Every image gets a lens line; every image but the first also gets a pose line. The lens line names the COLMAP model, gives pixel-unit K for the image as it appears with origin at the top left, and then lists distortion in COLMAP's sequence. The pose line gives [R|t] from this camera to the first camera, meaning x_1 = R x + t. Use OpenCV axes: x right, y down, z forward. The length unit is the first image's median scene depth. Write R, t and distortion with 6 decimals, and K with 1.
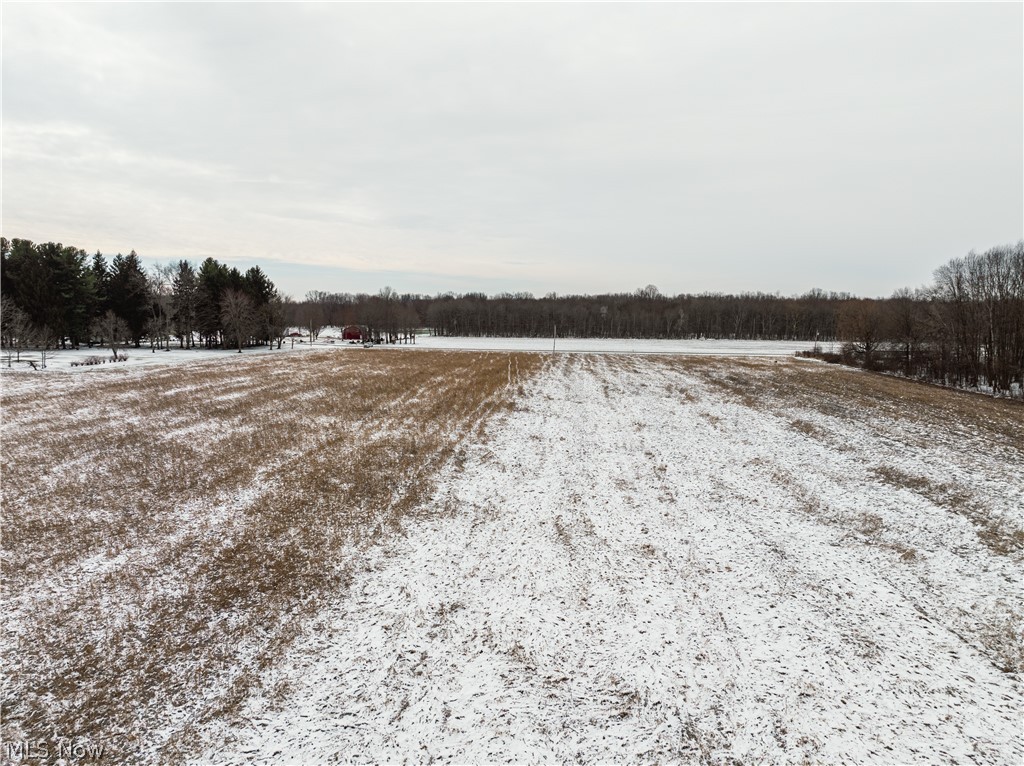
lens RADIAL K [[721.5, 0, 516.2], [0, 721.5, 388.9], [0, 0, 1]] dist [-0.064533, 0.031732]
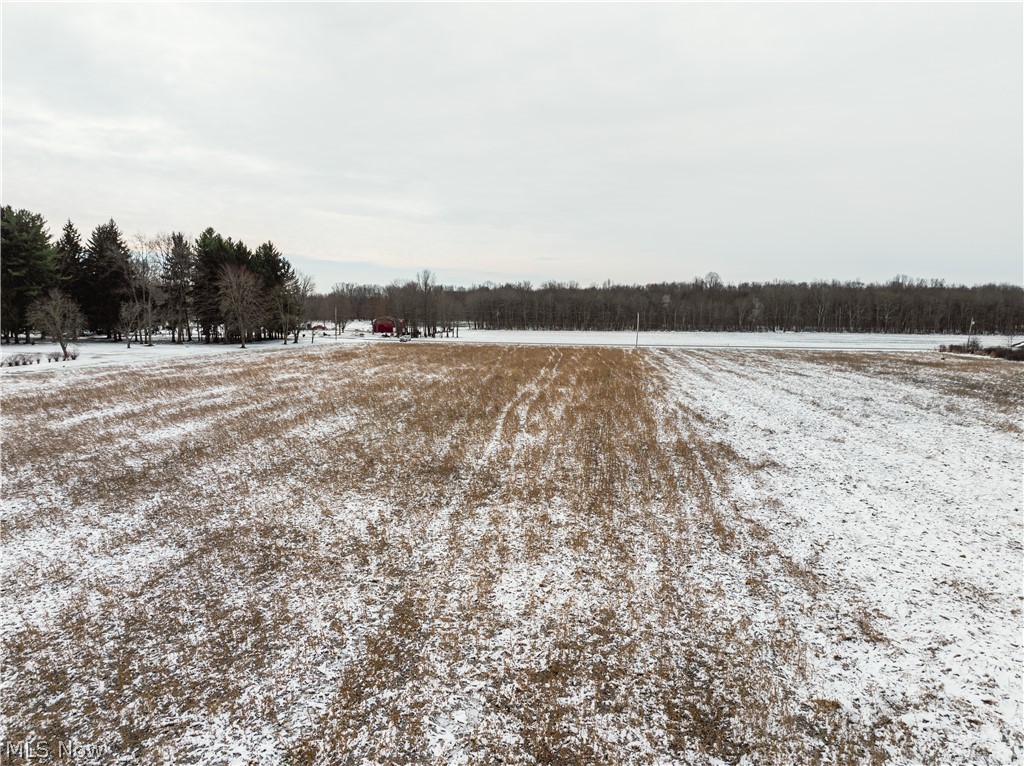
lens RADIAL K [[721.5, 0, 516.2], [0, 721.5, 388.9], [0, 0, 1]] dist [-0.064533, 0.031732]
pose [[0.999343, 0.000147, -0.036237, -0.057870], [0.000083, 0.999980, 0.006350, -0.010228], [0.036237, -0.006349, 0.999323, 0.214341]]
